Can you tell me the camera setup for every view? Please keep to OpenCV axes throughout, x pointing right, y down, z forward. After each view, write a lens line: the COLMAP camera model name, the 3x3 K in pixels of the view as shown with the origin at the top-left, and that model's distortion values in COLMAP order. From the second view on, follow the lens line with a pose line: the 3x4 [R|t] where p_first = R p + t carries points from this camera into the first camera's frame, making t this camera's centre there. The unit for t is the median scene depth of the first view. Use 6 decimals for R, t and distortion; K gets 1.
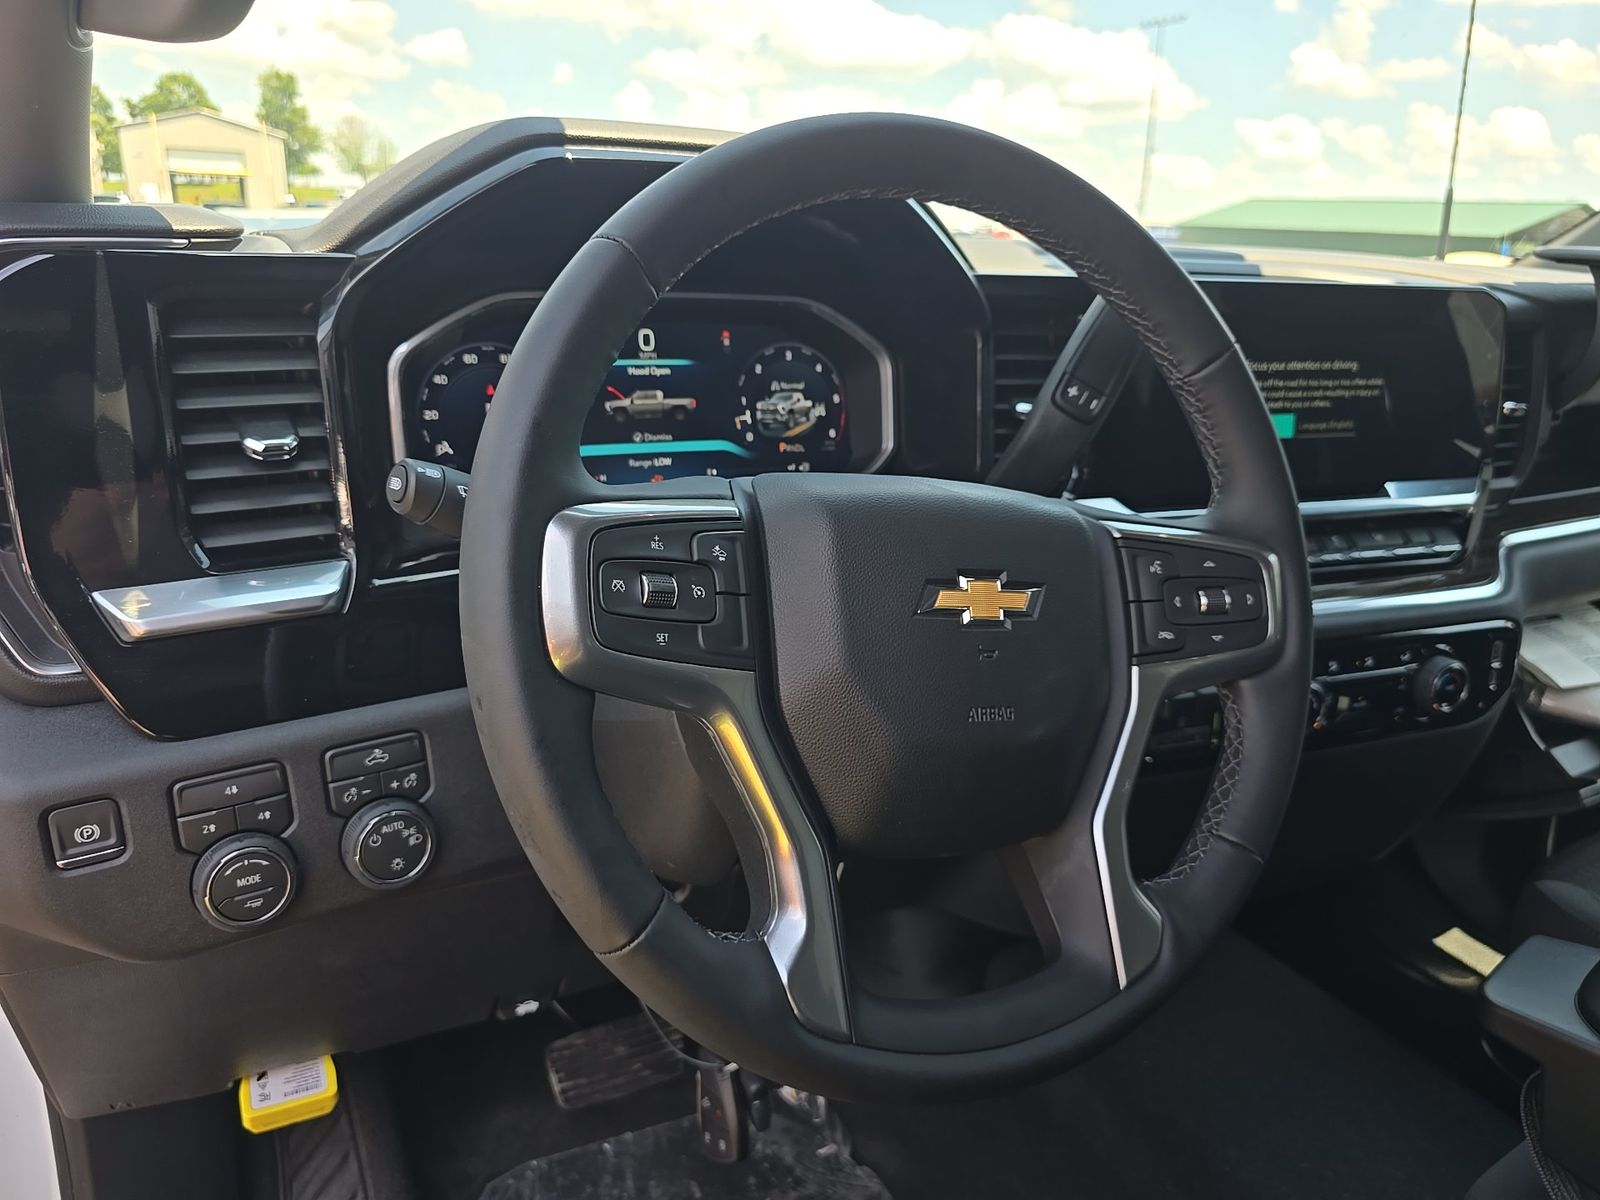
lens RADIAL K [[1158.9, 0, 800.0], [0, 1158.9, 600.0], [0, 0, 1]] dist [0.011570, -0.003605]
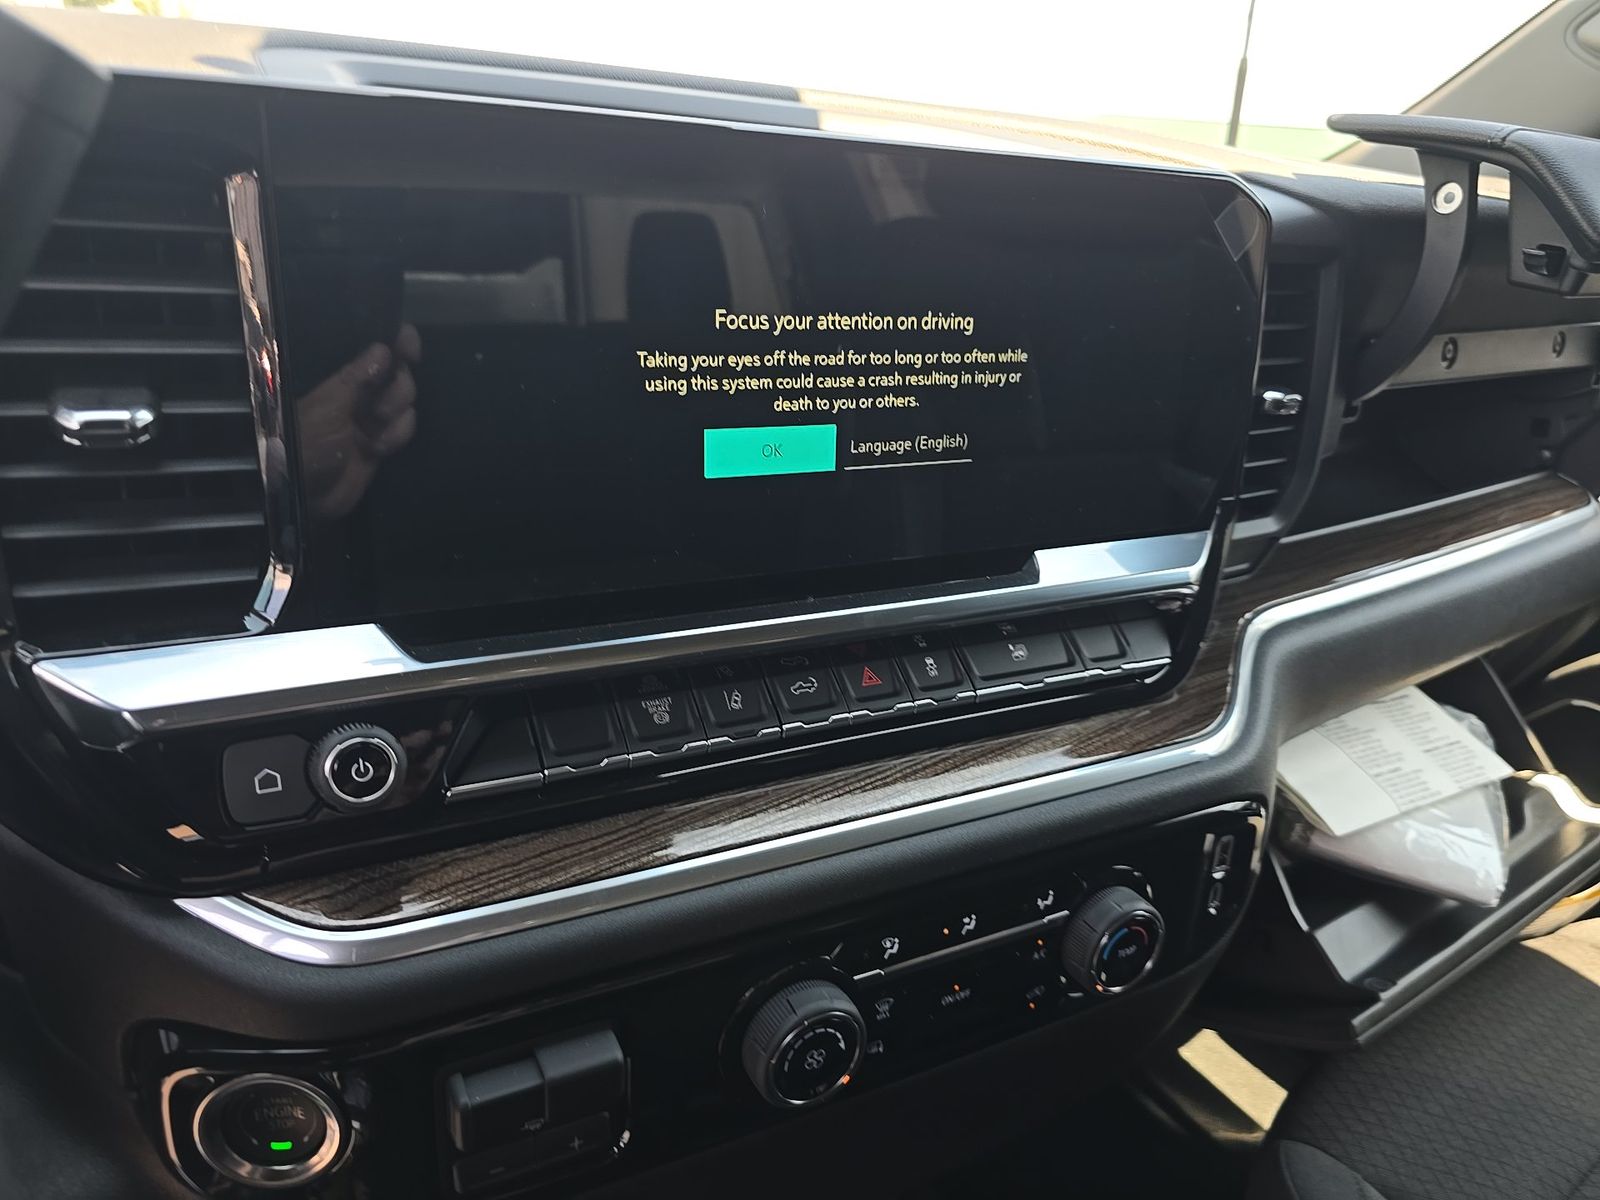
lens RADIAL K [[1158.9, 0, 800.0], [0, 1158.9, 600.0], [0, 0, 1]] dist [0.011570, -0.003605]
pose [[0.992211, 0.002416, 0.124545, 0.357833], [-0.013403, 0.996079, 0.087453, -0.131592], [-0.123846, -0.088441, 0.988352, 0.529935]]
